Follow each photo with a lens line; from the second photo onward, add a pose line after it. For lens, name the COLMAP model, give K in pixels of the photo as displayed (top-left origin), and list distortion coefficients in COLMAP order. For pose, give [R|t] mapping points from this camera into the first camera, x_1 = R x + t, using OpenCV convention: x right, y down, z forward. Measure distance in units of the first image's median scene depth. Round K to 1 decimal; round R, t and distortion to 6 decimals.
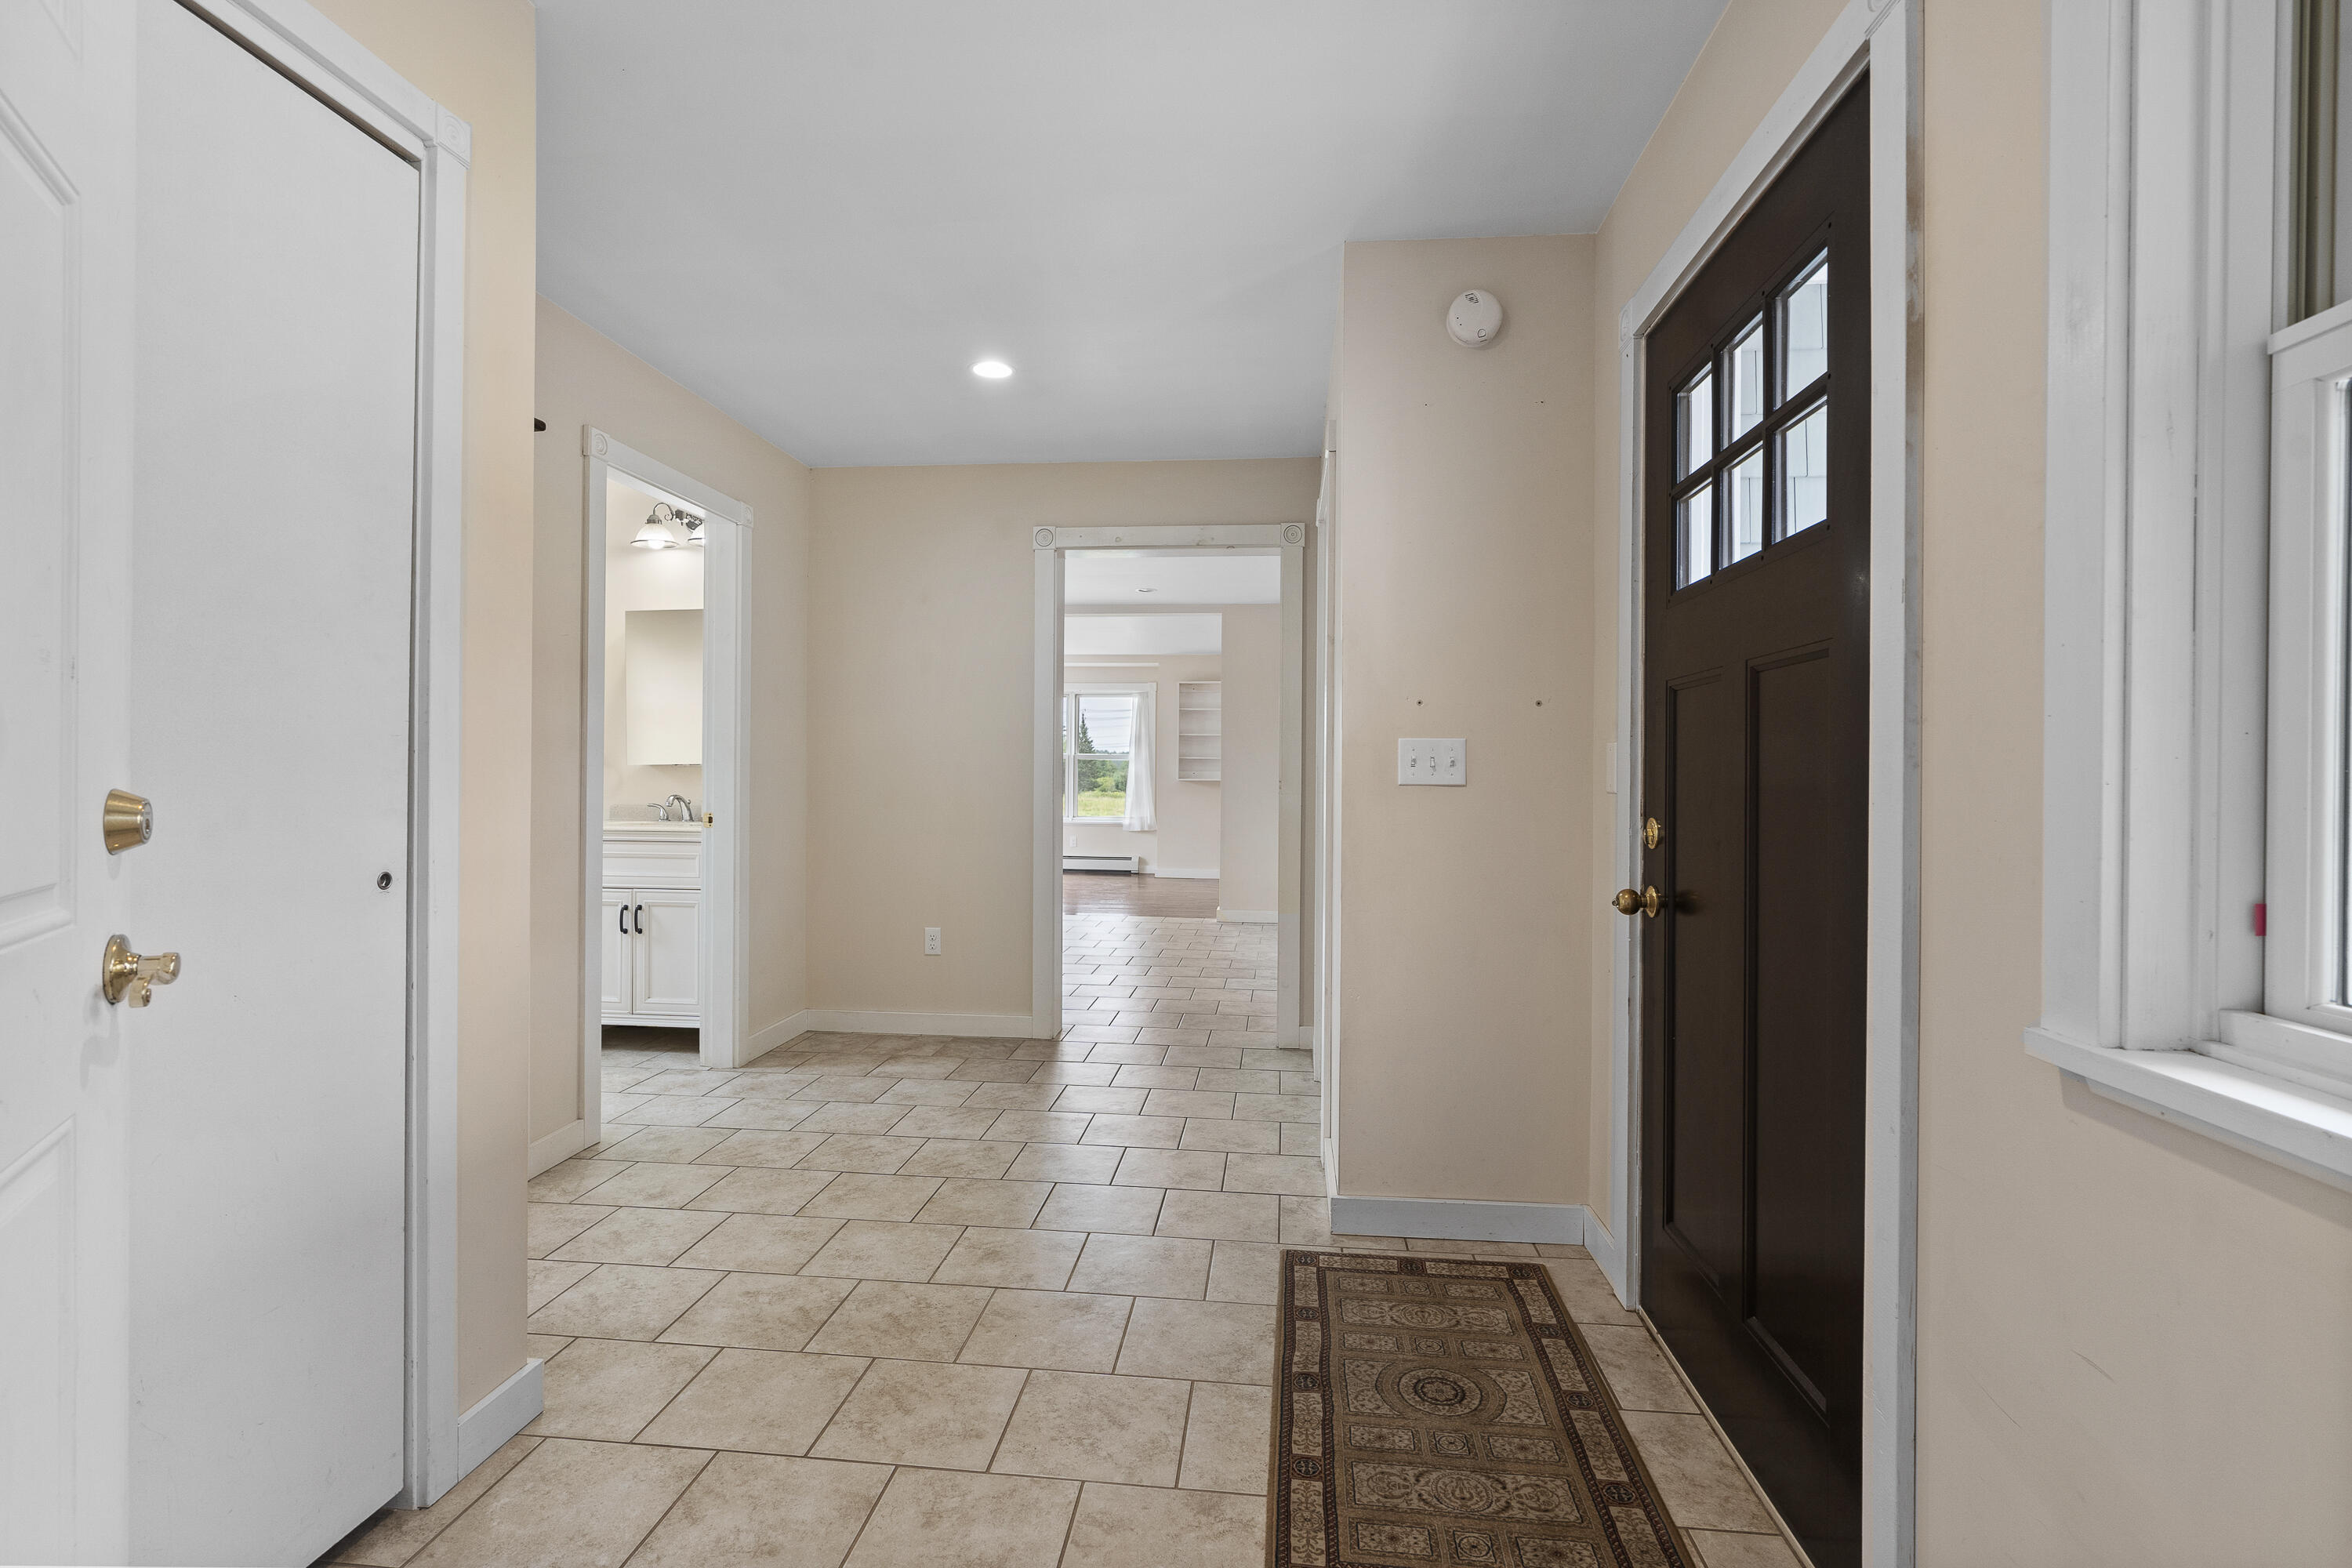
lens RADIAL K [[1072.5, 0, 1174.7], [0, 1072.5, 771.5], [0, 0, 1]] dist [-0.005706, 0.001204]
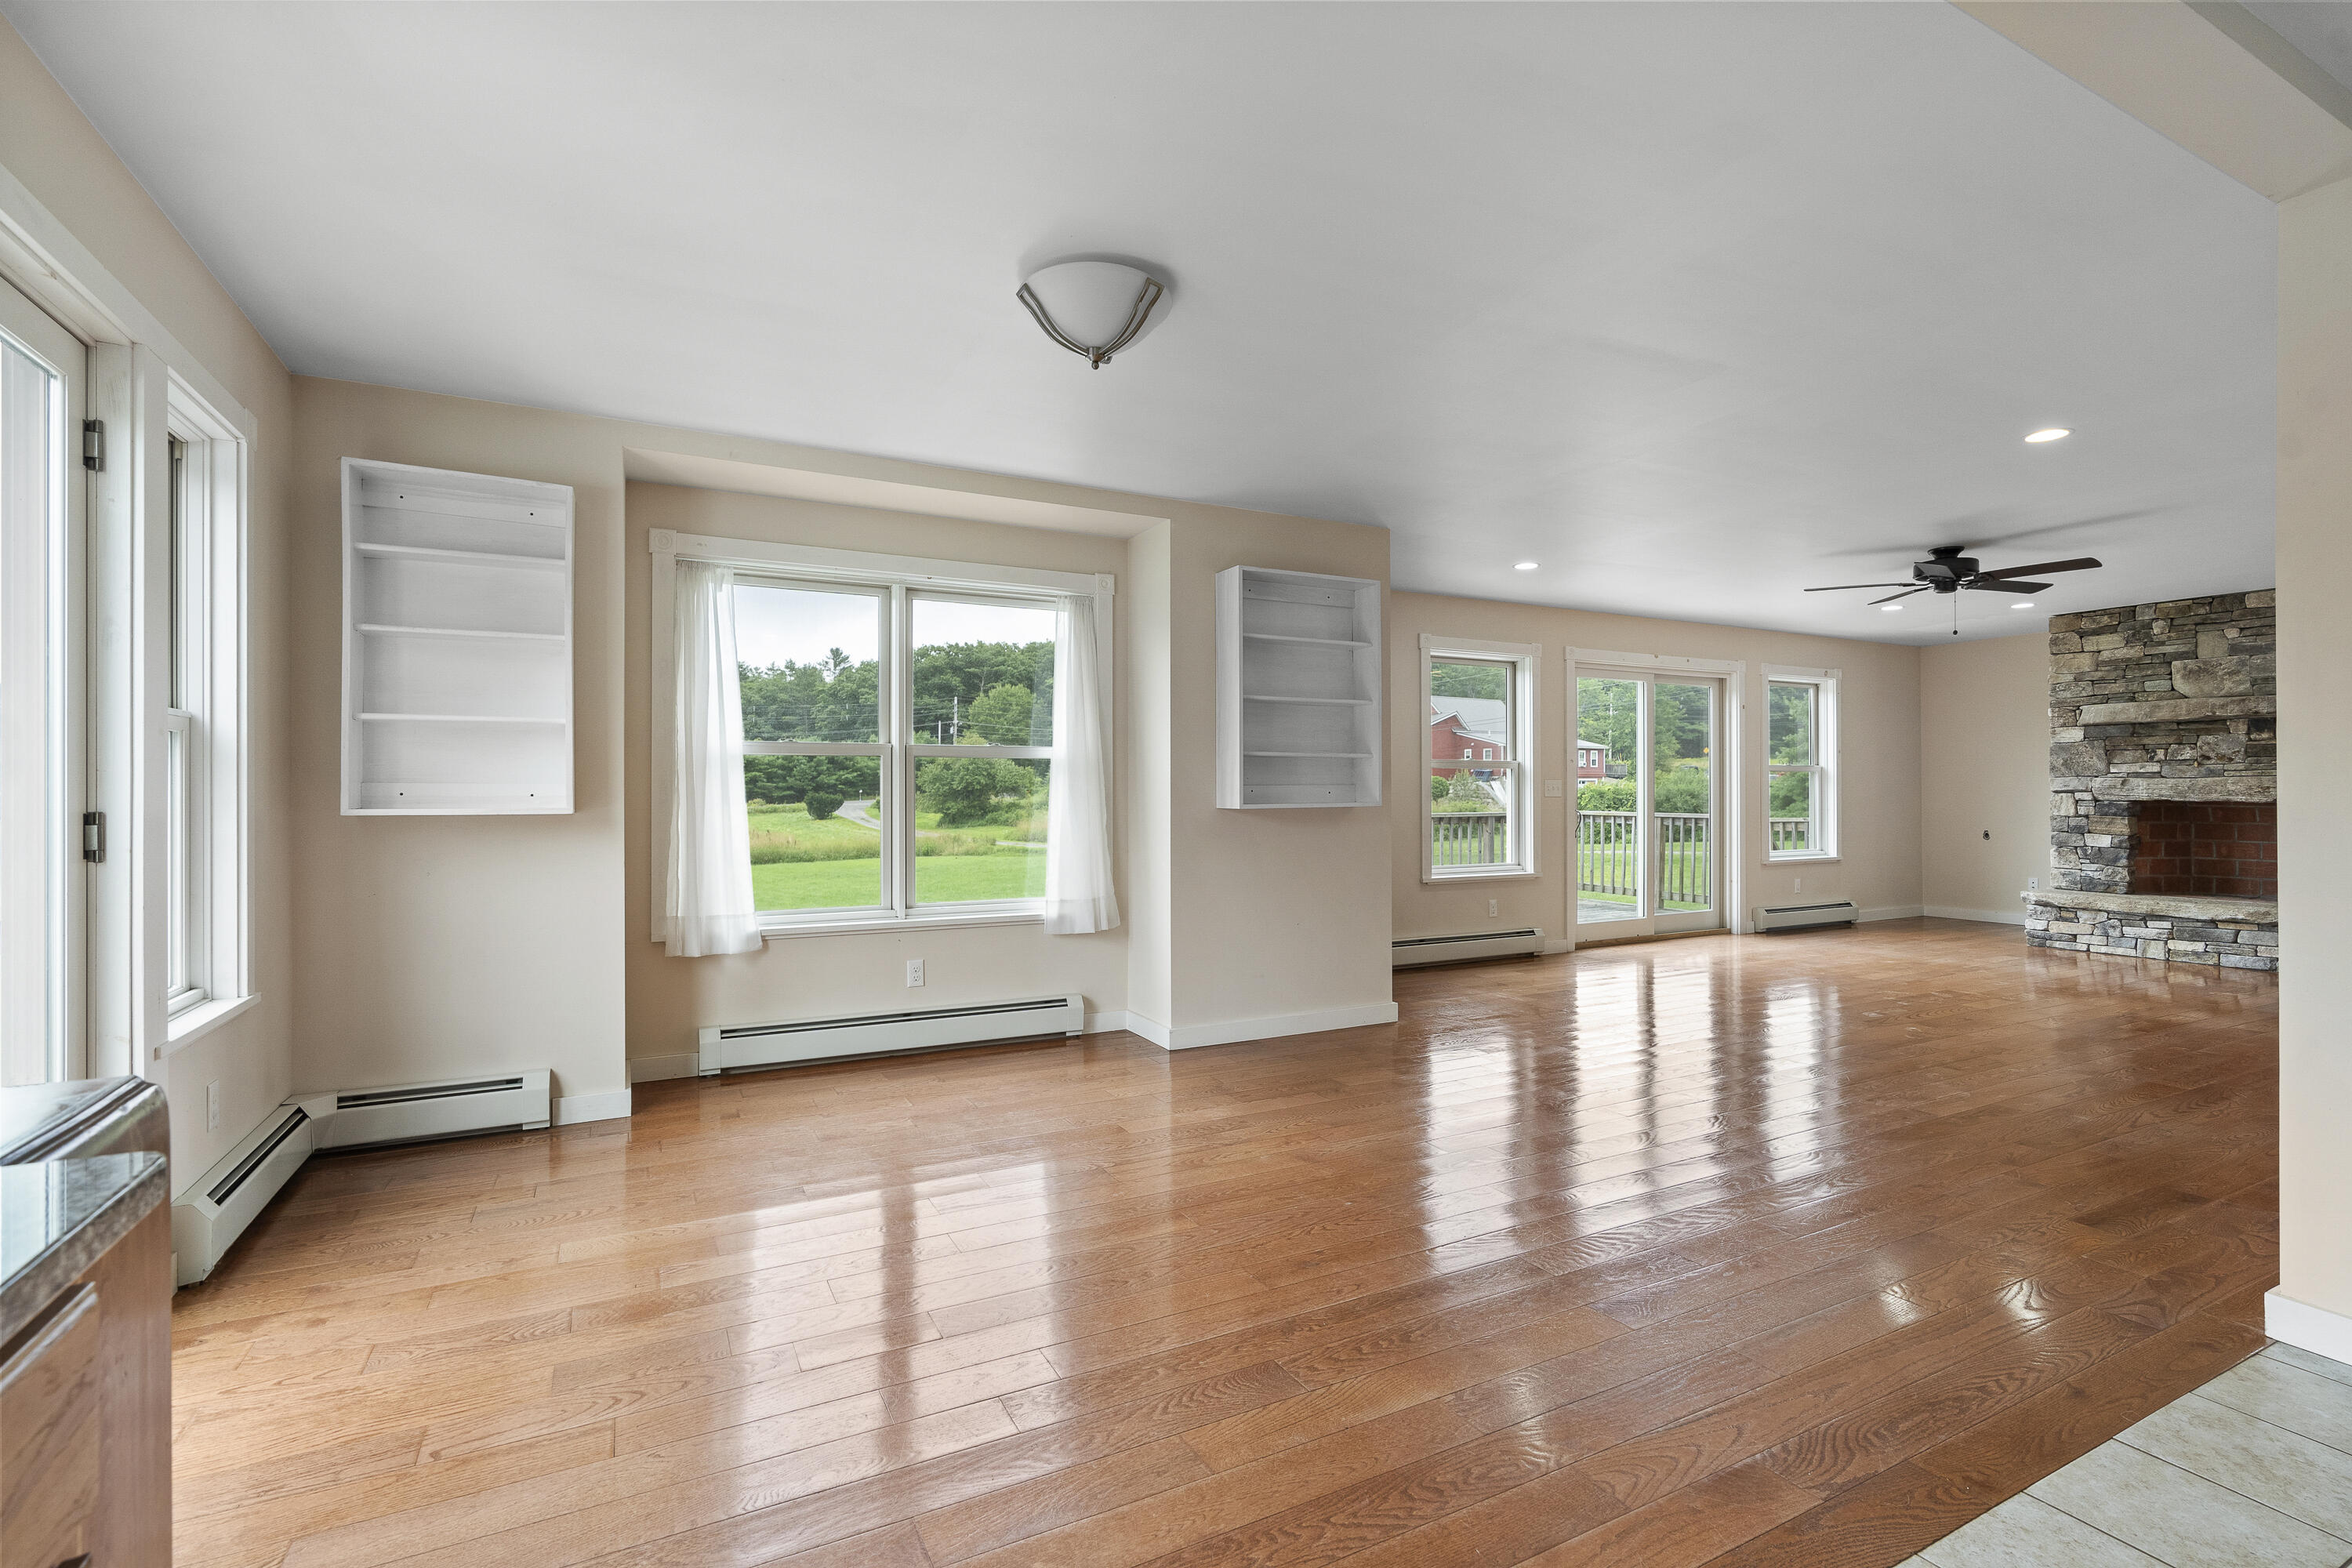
lens RADIAL K [[1066.0, 0, 1176.0], [0, 1066.0, 784.0], [0, 0, 1]] dist [-0.006307, 0.000488]
pose [[0.835861, -0.006990, 0.548897, -0.228441], [0.006269, 0.999975, 0.003189, -0.002553], [-0.548905, 0.000775, 0.835884, 0.640761]]
